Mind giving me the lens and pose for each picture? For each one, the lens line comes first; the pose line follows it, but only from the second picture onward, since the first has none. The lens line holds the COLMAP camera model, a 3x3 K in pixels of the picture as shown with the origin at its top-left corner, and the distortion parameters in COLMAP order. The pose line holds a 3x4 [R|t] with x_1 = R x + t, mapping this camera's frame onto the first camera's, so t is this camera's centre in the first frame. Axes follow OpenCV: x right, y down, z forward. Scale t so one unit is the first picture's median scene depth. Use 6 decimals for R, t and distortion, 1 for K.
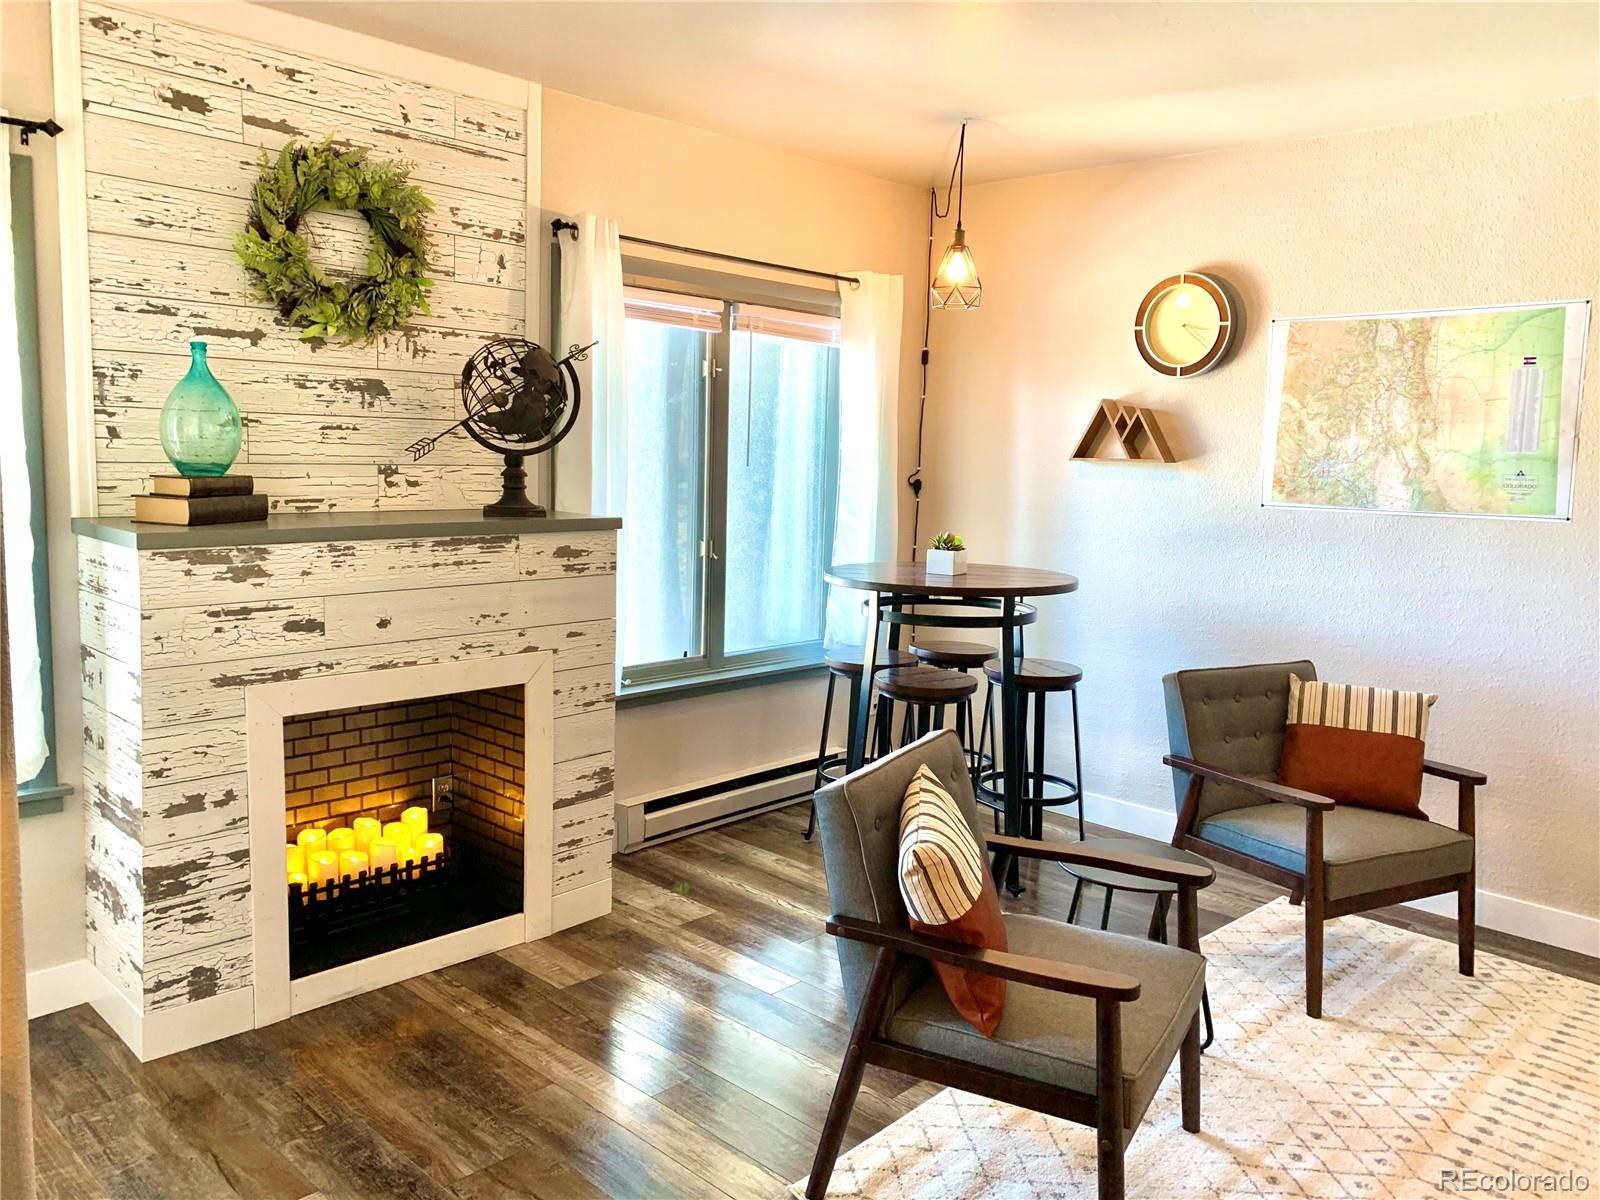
lens RADIAL K [[1233.1, 0, 794.0], [0, 1233.1, 587.6], [0, 0, 1]] dist [0.032289, -0.031406]
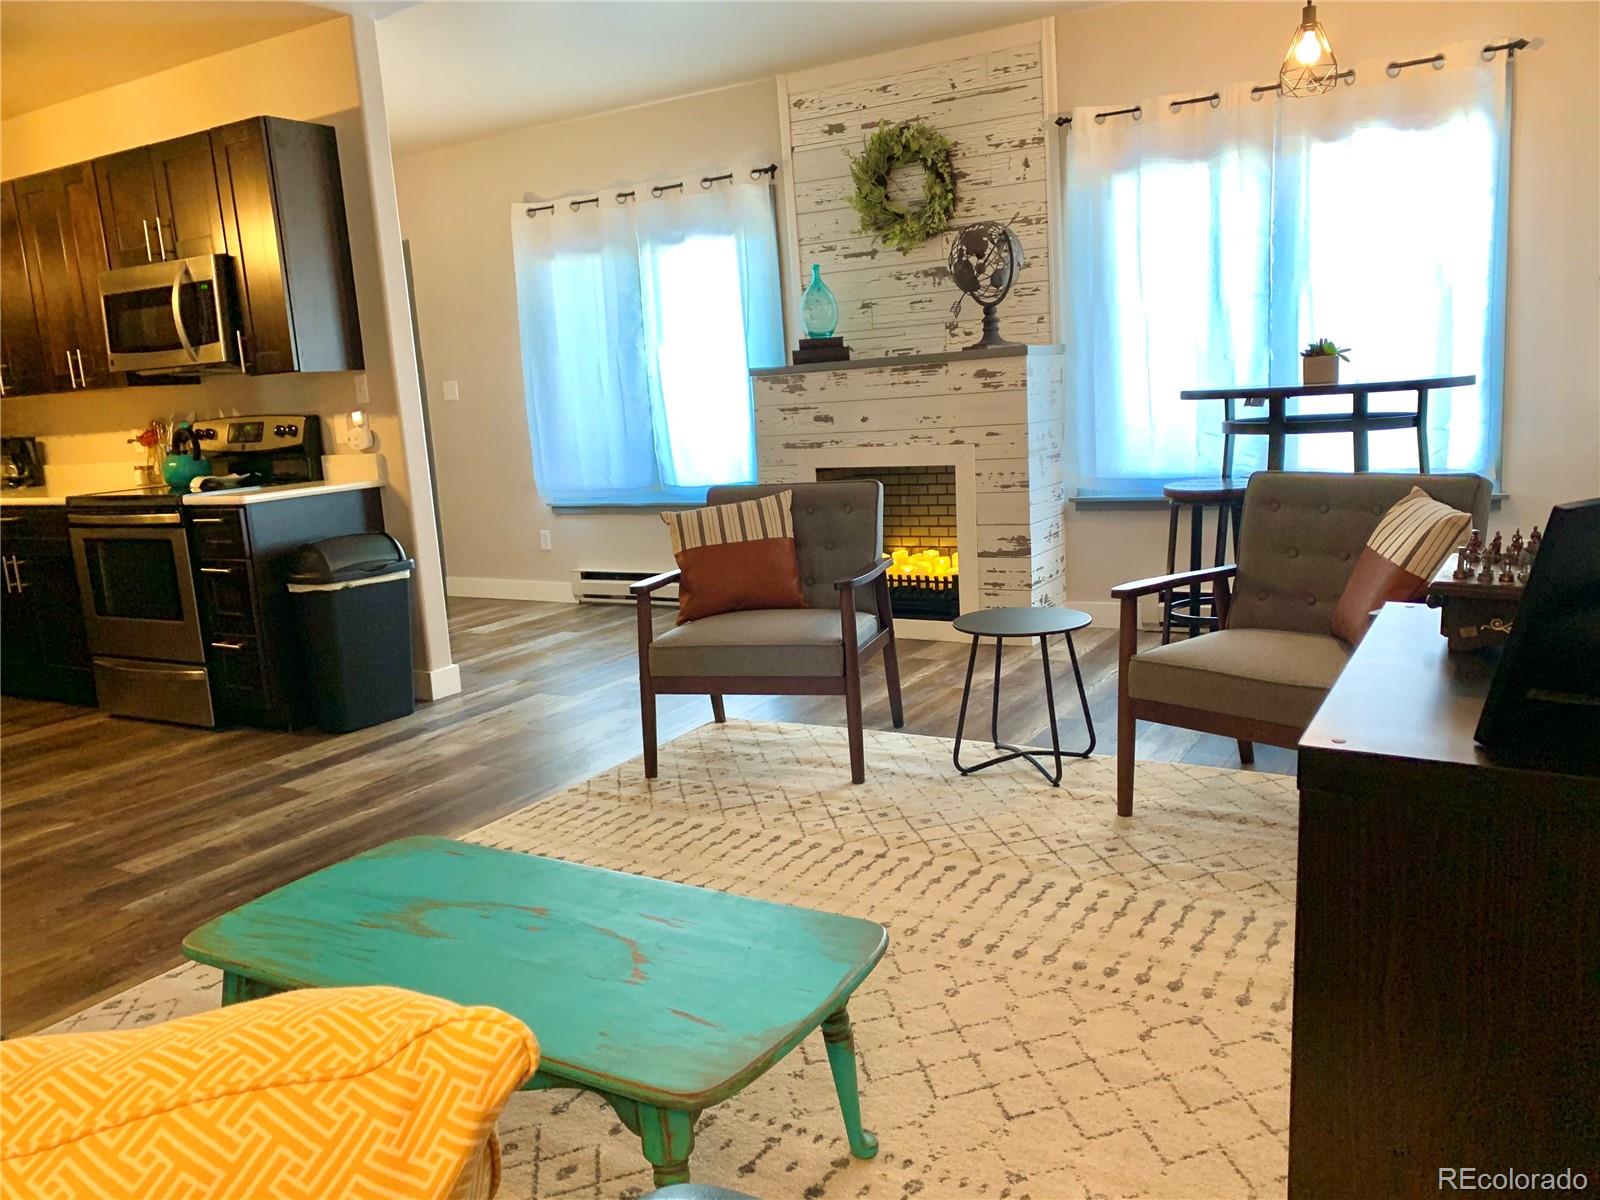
lens RADIAL K [[1249.3, 0, 800.0], [0, 1249.3, 600.0], [0, 0, 1]] dist [0.029089, -0.007876]
pose [[0.212170, 0.125018, -0.969203, 1.238198], [-0.043733, 0.992004, 0.118385, 0.070217], [0.976254, 0.017268, 0.215941, 0.513907]]
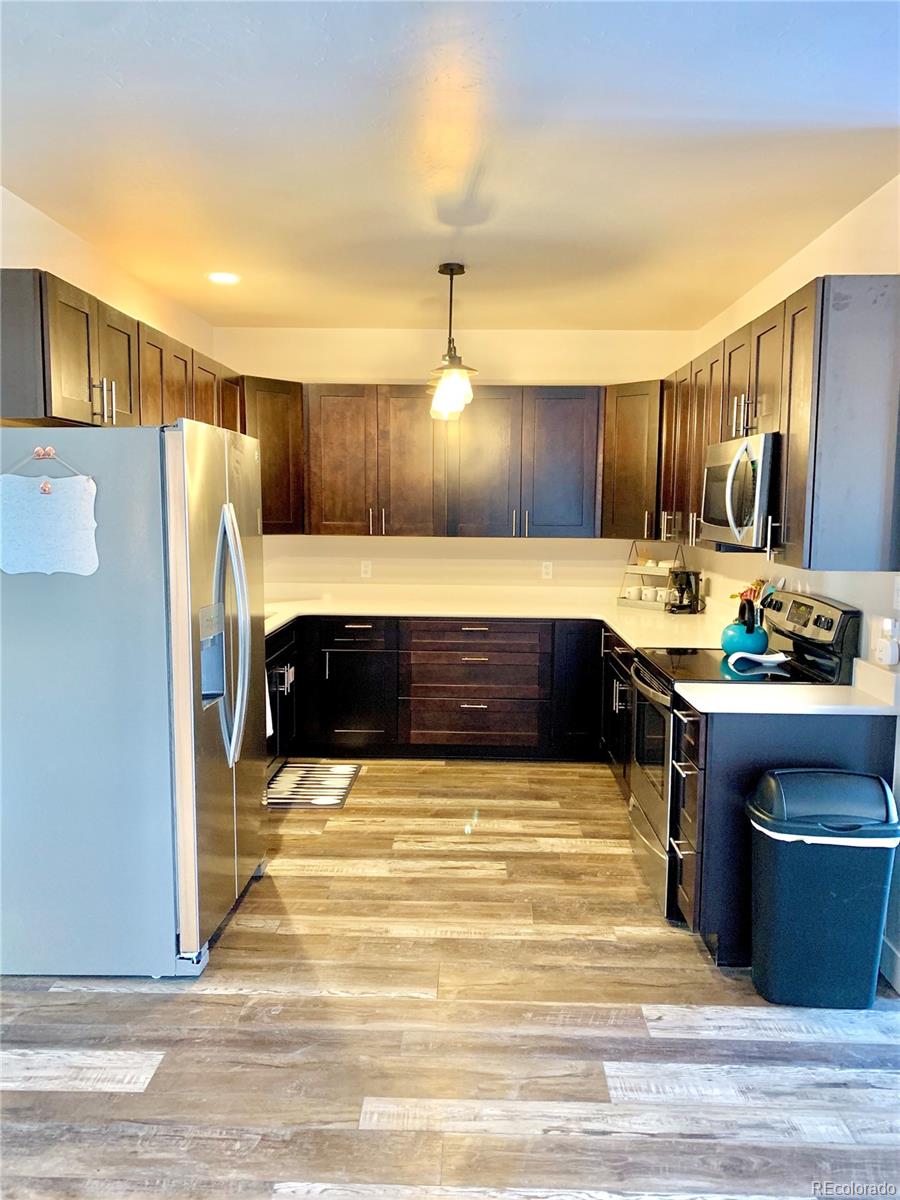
lens RADIAL K [[924.8, 0, 450.0], [0, 924.8, 600.0], [0, 0, 1]] dist [0.032289, -0.031406]
pose [[-0.740743, 0.038323, -0.670694, 0.604719], [-0.108876, 0.978324, 0.176149, -0.077345], [0.662907, 0.203504, -0.720515, 0.675428]]
